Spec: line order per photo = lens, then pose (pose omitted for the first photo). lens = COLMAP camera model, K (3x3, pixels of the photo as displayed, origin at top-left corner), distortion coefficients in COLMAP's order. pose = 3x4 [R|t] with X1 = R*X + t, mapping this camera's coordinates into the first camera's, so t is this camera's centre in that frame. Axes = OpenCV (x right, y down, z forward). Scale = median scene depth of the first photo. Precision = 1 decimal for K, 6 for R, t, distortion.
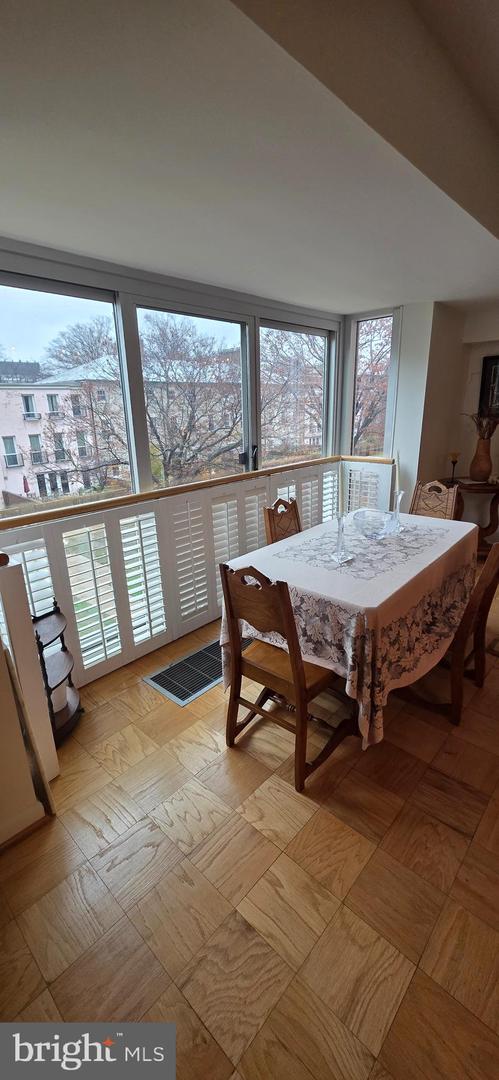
lens RADIAL K [[430.9, 0, 250.6], [0, 430.9, 538.5], [0, 0, 1]] dist [-0.000366, 0.000517]
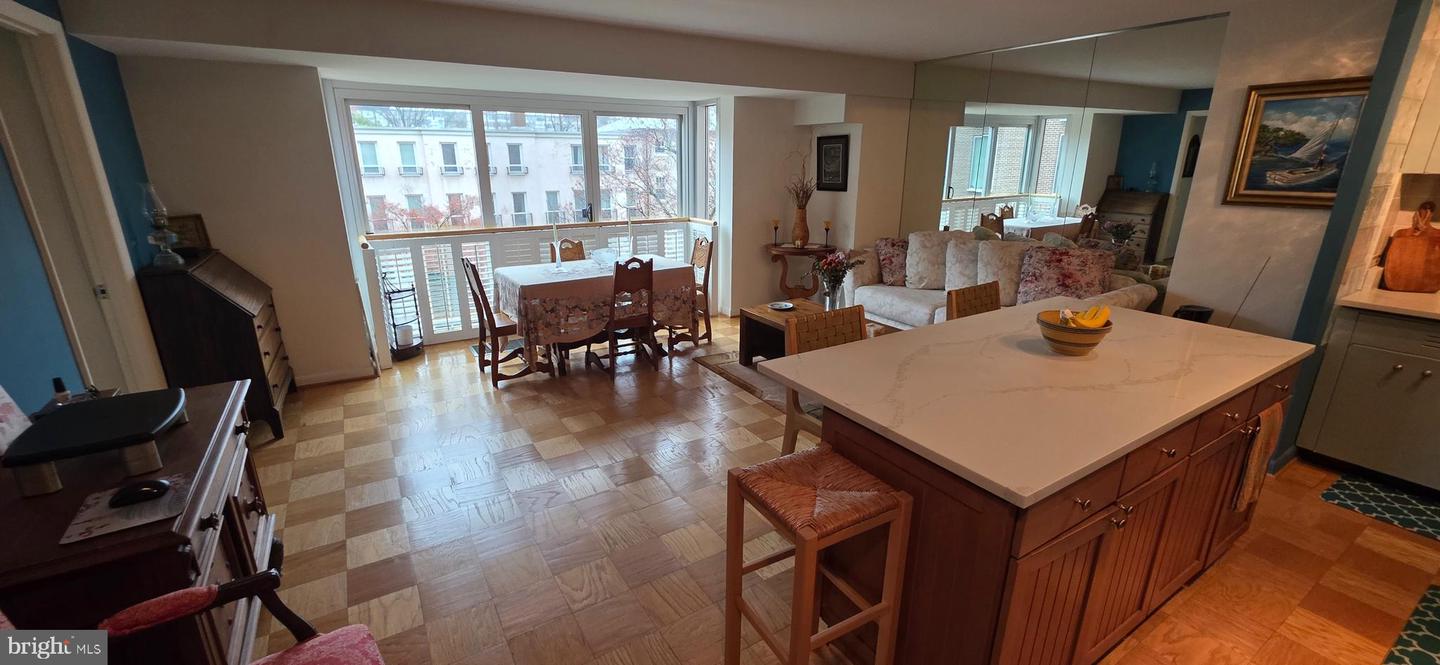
lens RADIAL K [[574.6, 0, 717.4], [0, 574.6, 327.0], [0, 0, 1]] dist [-0.000366, 0.000517]
pose [[0.964710, 0.098998, -0.243997, 1.081424], [-0.103097, 0.994663, -0.004052, 0.164477], [0.242293, 0.029065, 0.969768, -0.780086]]
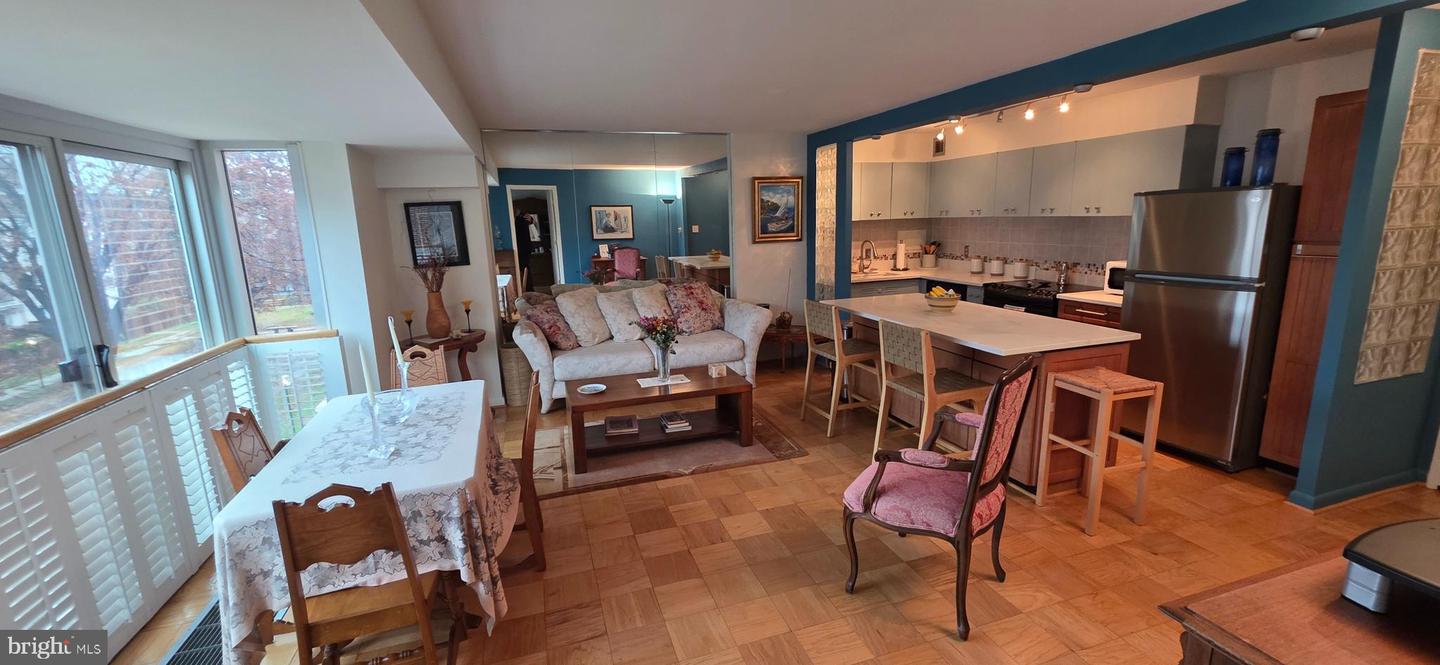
lens RADIAL K [[574.6, 0, 718.8], [0, 574.6, 329.7], [0, 0, 1]] dist [-0.000366, 0.000517]
pose [[0.484590, -0.161546, 0.859695, -0.315039], [0.281390, 0.959349, 0.021659, -0.019714], [-0.828246, 0.231414, 0.510349, -0.129670]]
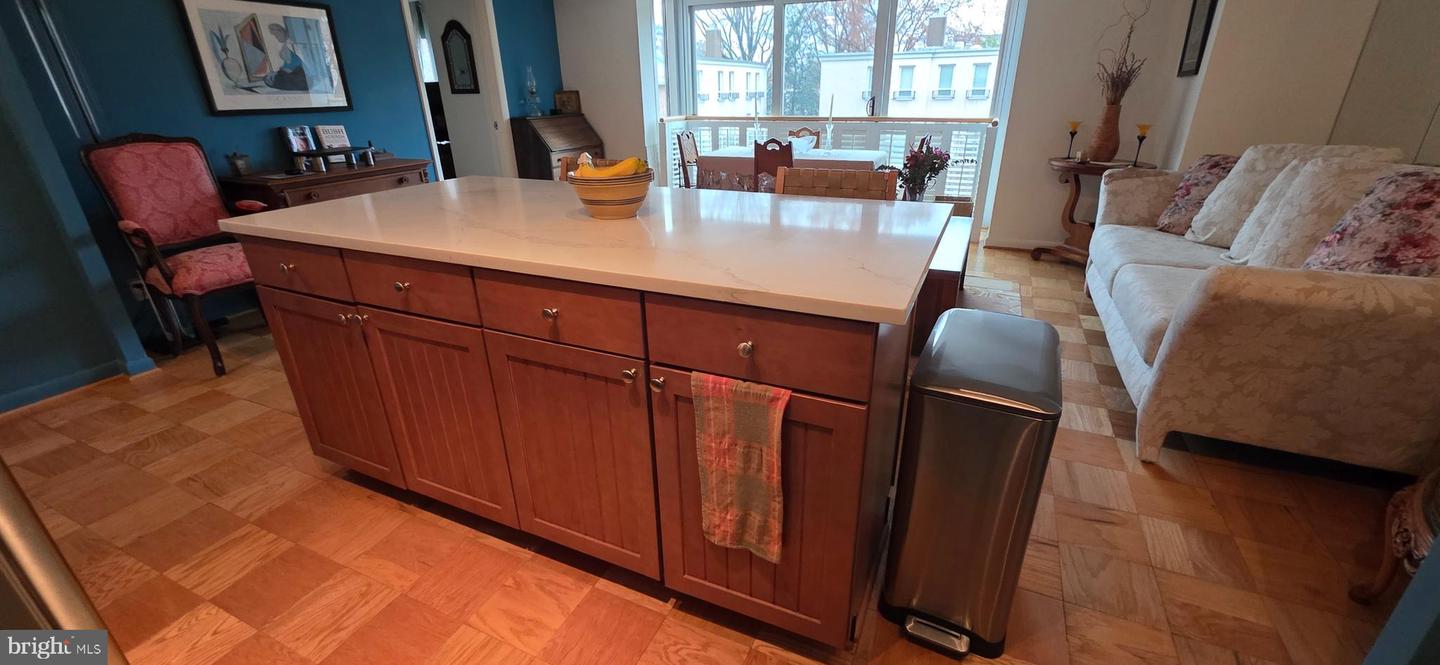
lens RADIAL K [[574.6, 0, 726.4], [0, 574.6, 334.5], [0, 0, 1]] dist [-0.000366, 0.000517]
pose [[0.315796, 0.389619, -0.865142, 2.025265], [-0.278433, 0.909712, 0.308057, 0.027884], [0.907054, 0.143601, 0.395766, 0.044566]]
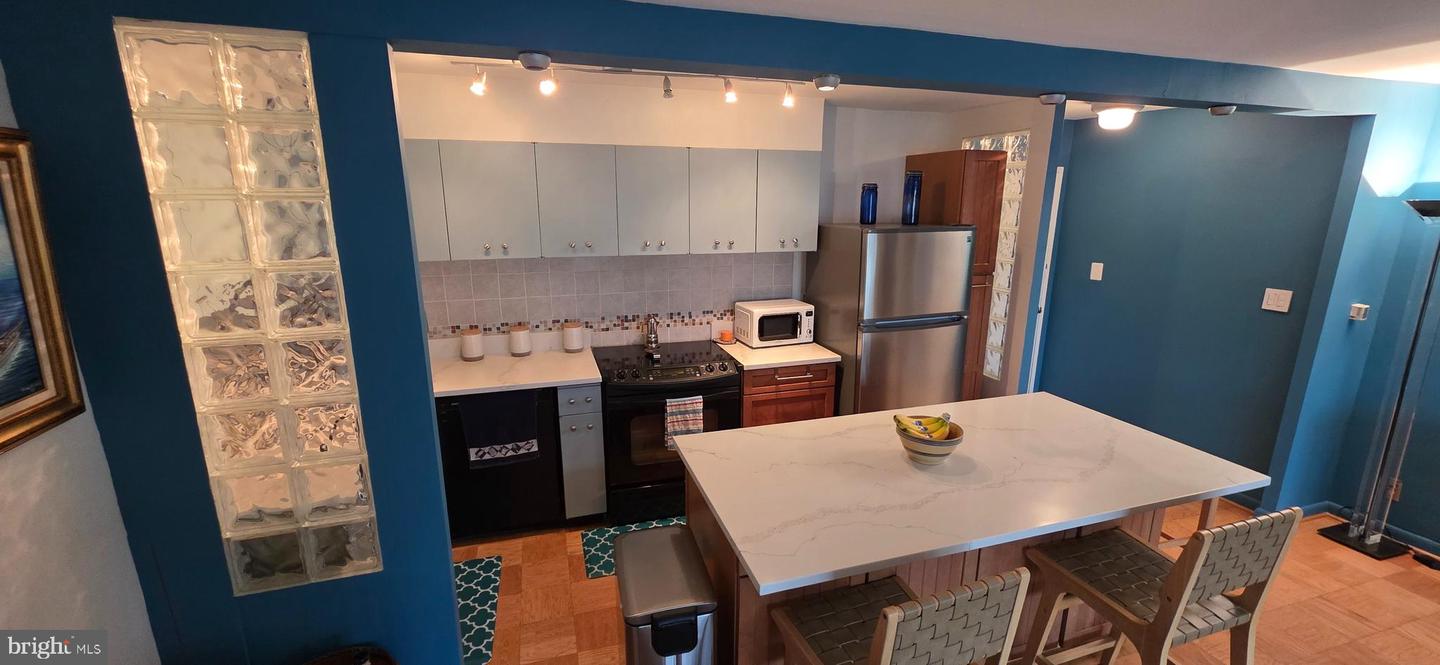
lens RADIAL K [[574.6, 0, 714.8], [0, 574.6, 329.7], [0, 0, 1]] dist [-0.000366, 0.000517]
pose [[-0.867681, -0.096430, 0.487679, 1.247520], [0.163517, 0.871056, 0.463167, -0.476663], [-0.469459, 0.481625, -0.740031, 0.856470]]
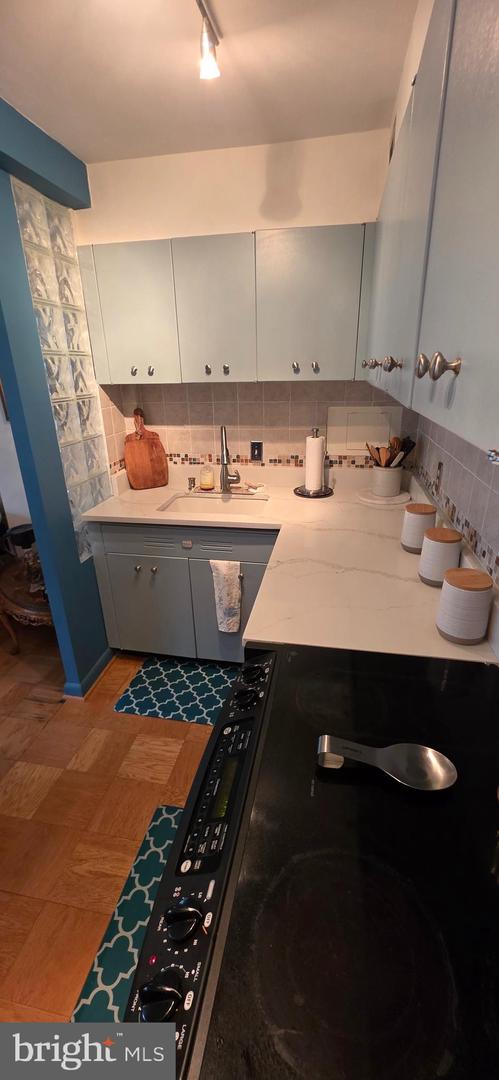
lens RADIAL K [[430.9, 0, 253.5], [0, 430.9, 536.9], [0, 0, 1]] dist [-0.000366, 0.000517]
pose [[0.844268, -0.192327, 0.500222, 1.844166], [0.162249, 0.981311, 0.103456, -0.014052], [-0.510771, -0.006184, 0.859695, -0.284635]]
